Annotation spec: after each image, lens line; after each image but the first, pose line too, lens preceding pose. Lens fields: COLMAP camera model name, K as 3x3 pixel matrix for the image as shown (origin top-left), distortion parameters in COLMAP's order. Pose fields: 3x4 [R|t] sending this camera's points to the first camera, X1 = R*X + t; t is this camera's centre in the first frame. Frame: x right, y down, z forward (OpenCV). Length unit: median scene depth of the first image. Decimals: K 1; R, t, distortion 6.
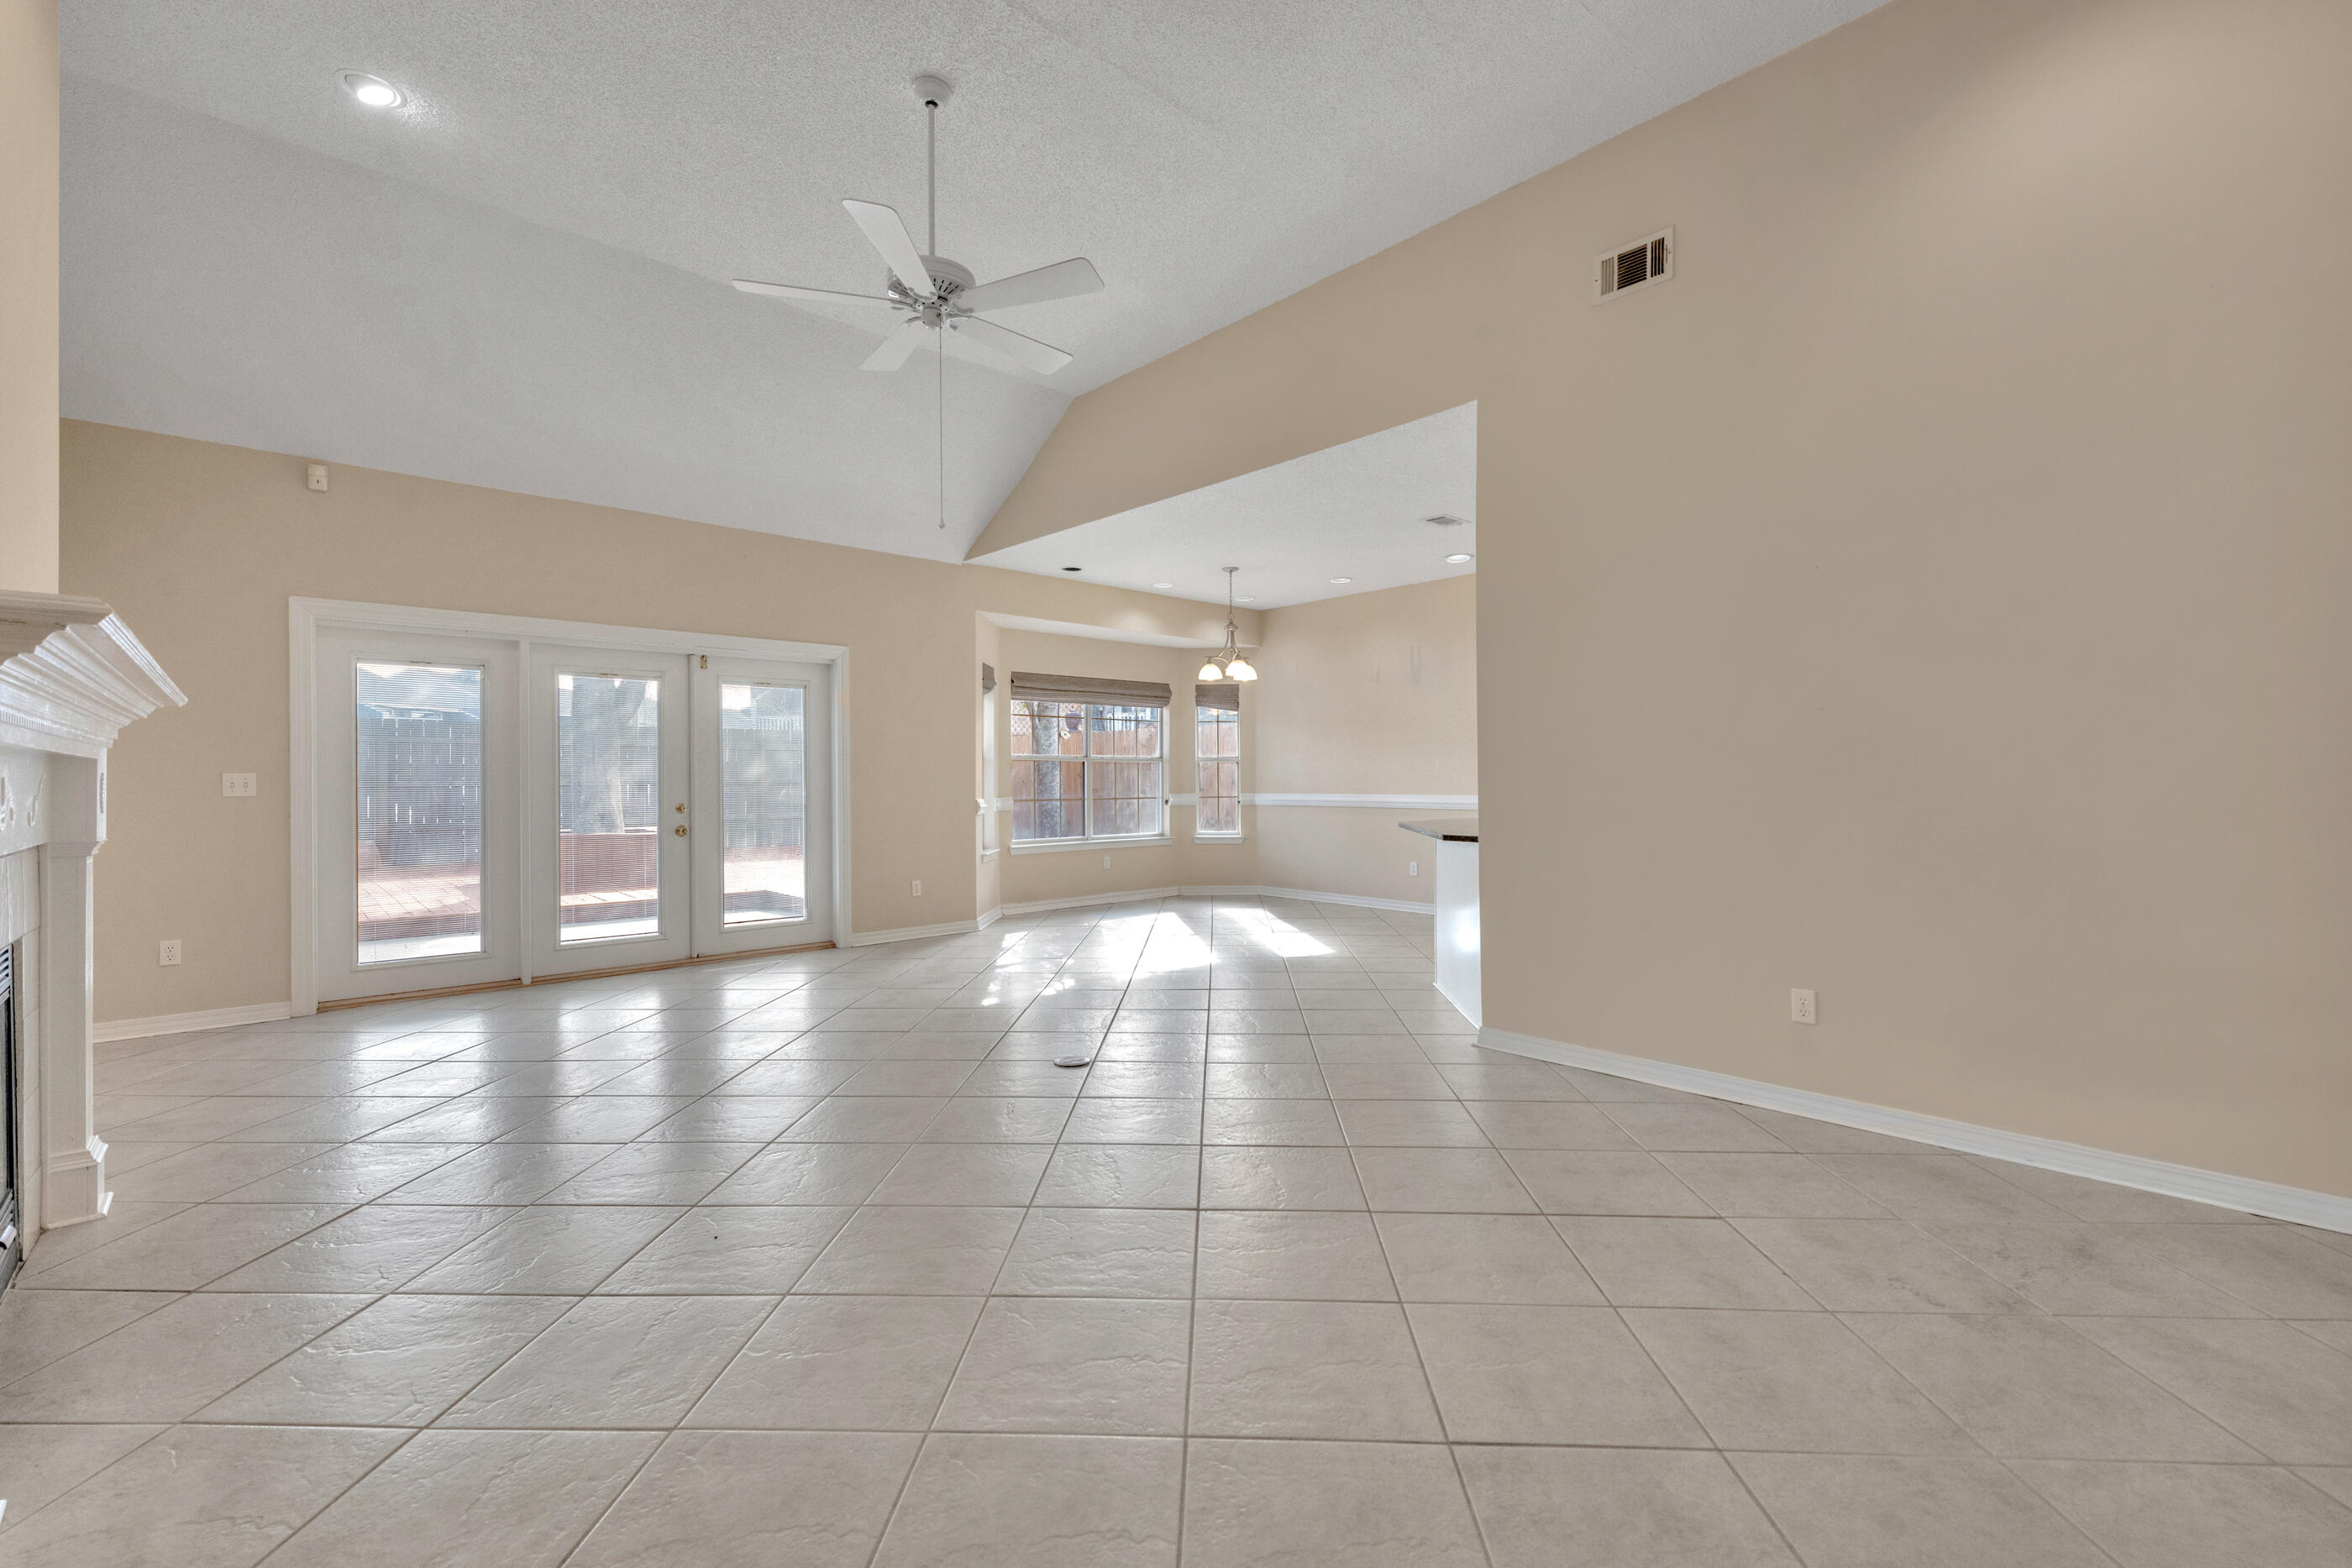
lens RADIAL K [[984.2, 0, 1172.3], [0, 984.2, 777.1], [0, 0, 1]] dist [0.032000, -0.000006]
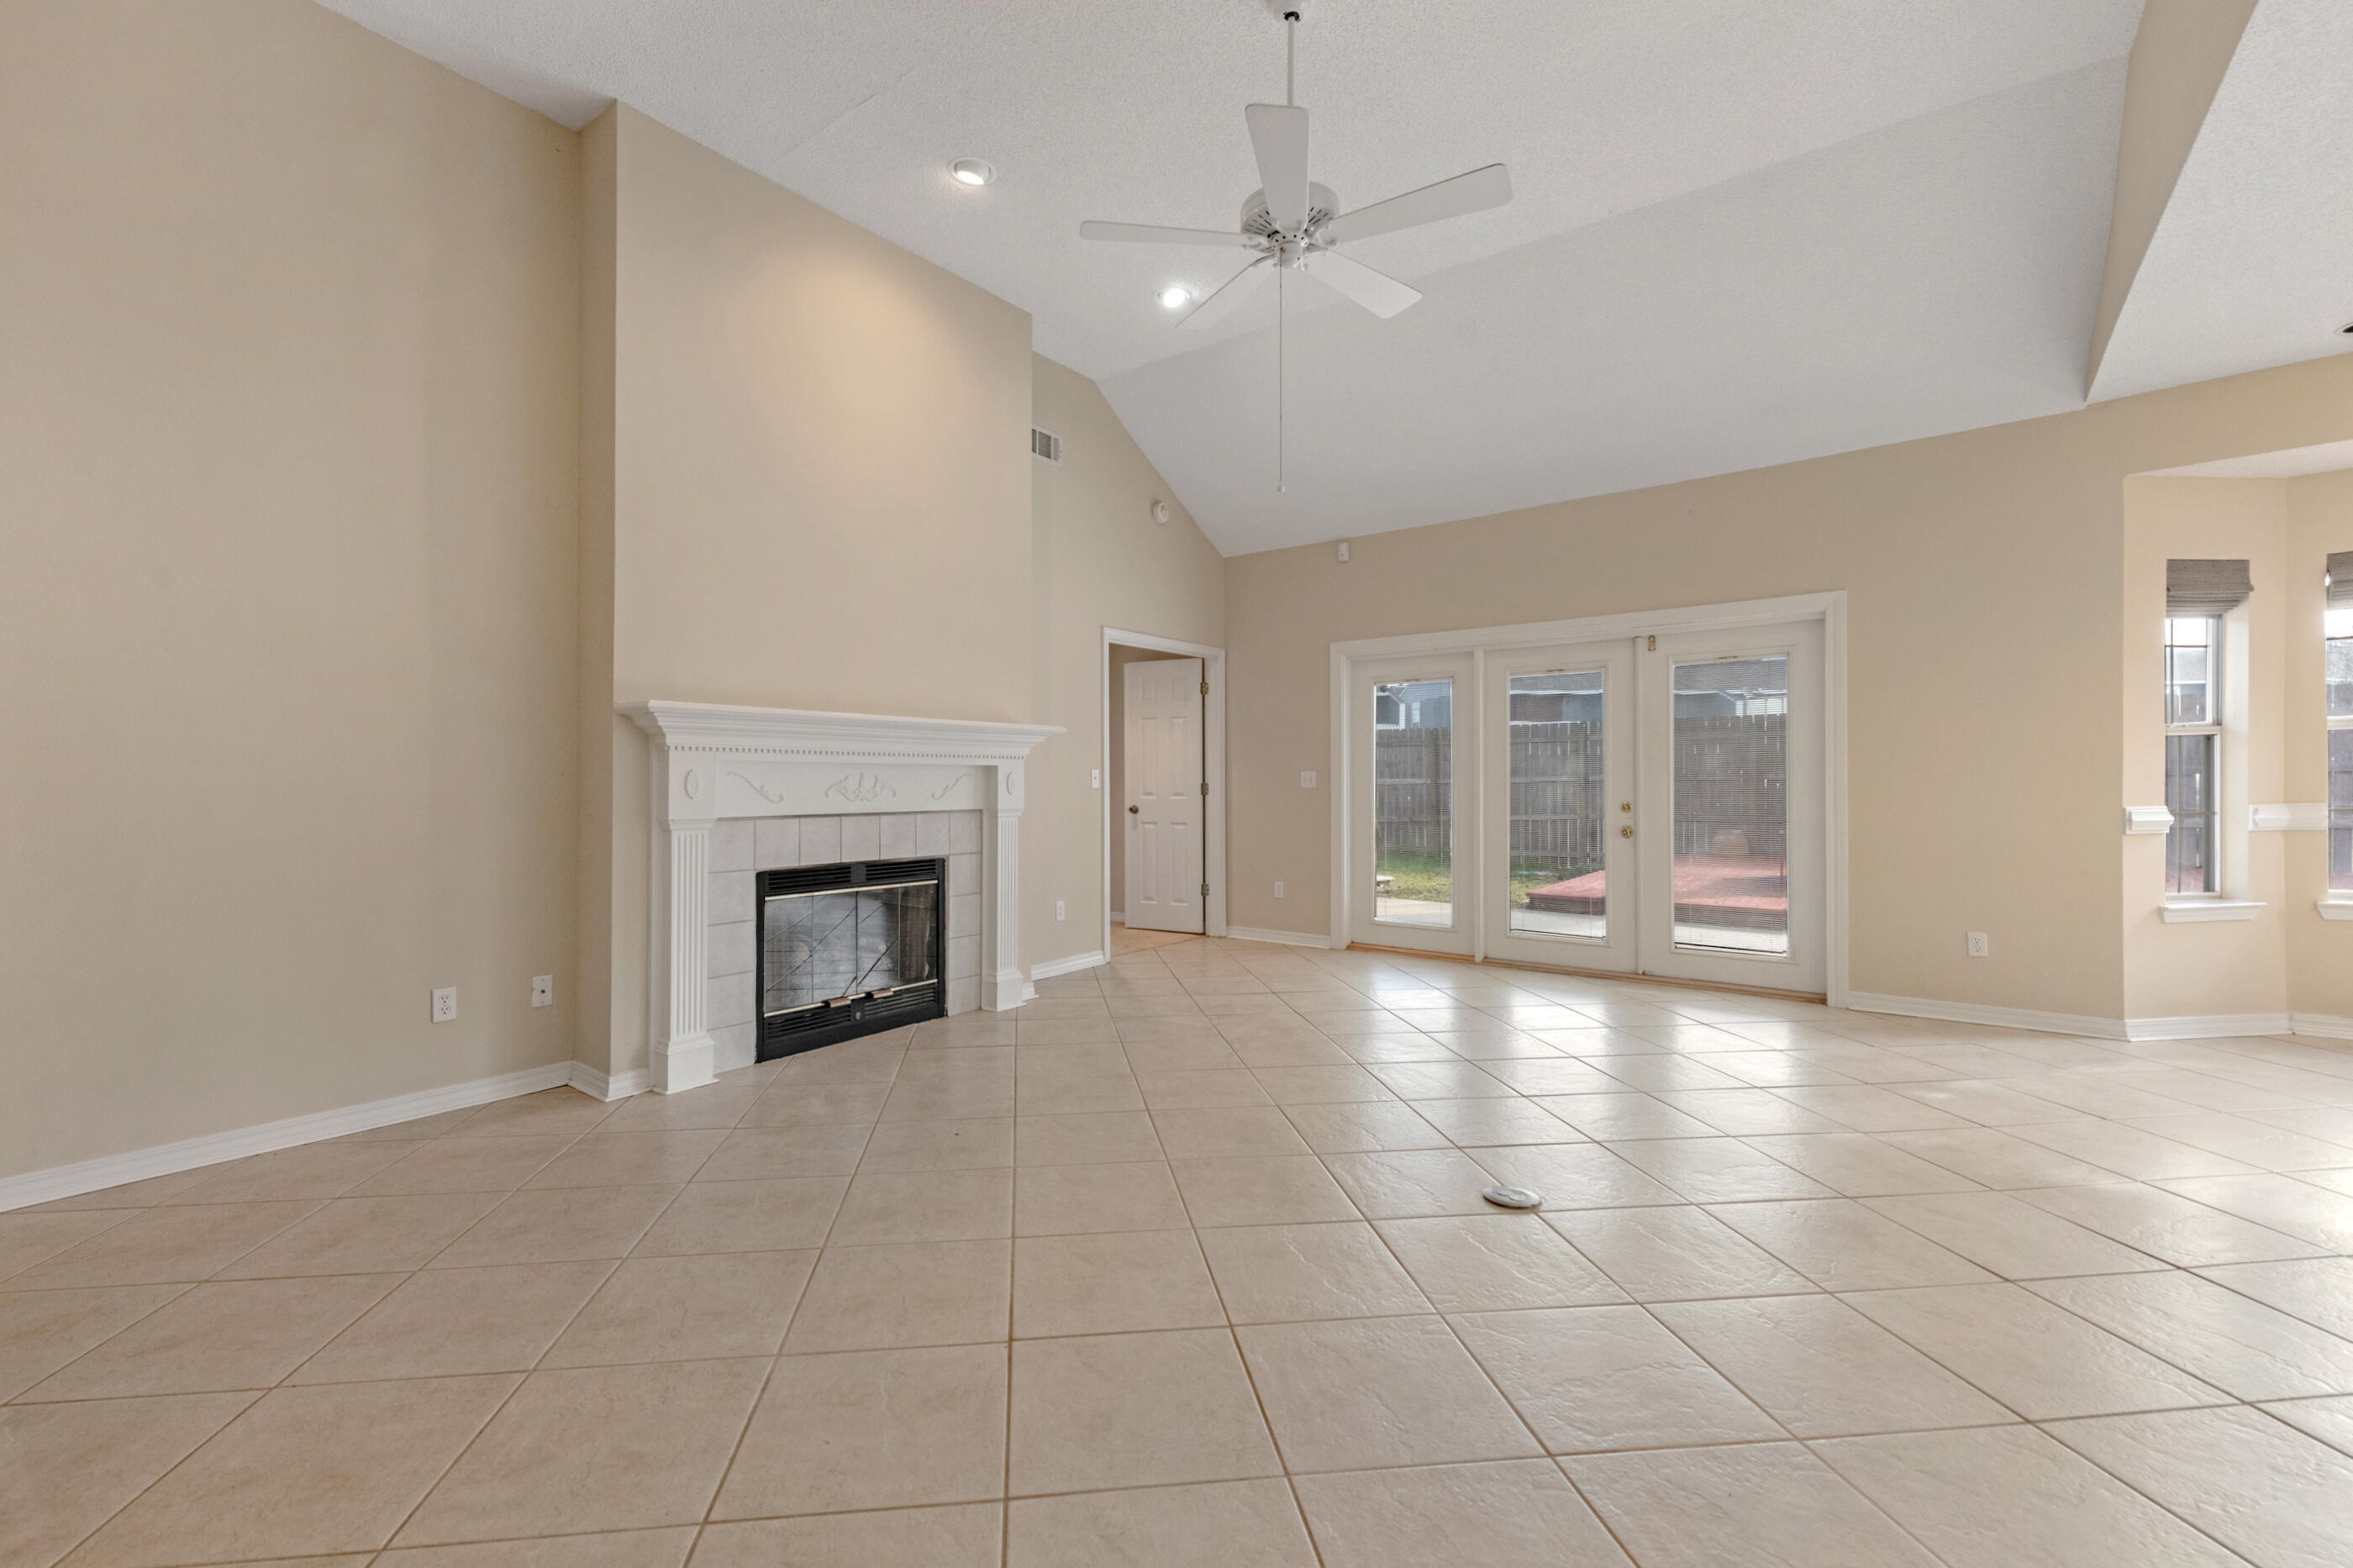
lens RADIAL K [[1000.3, 0, 1149.9], [0, 1000.3, 780.1], [0, 0, 1]] dist [0.018379, -0.010610]
pose [[0.136971, 0.002169, -0.990573, 0.352467], [0.007442, 0.999967, 0.003218, 0.001551], [0.990547, -0.007813, 0.136951, 0.442870]]
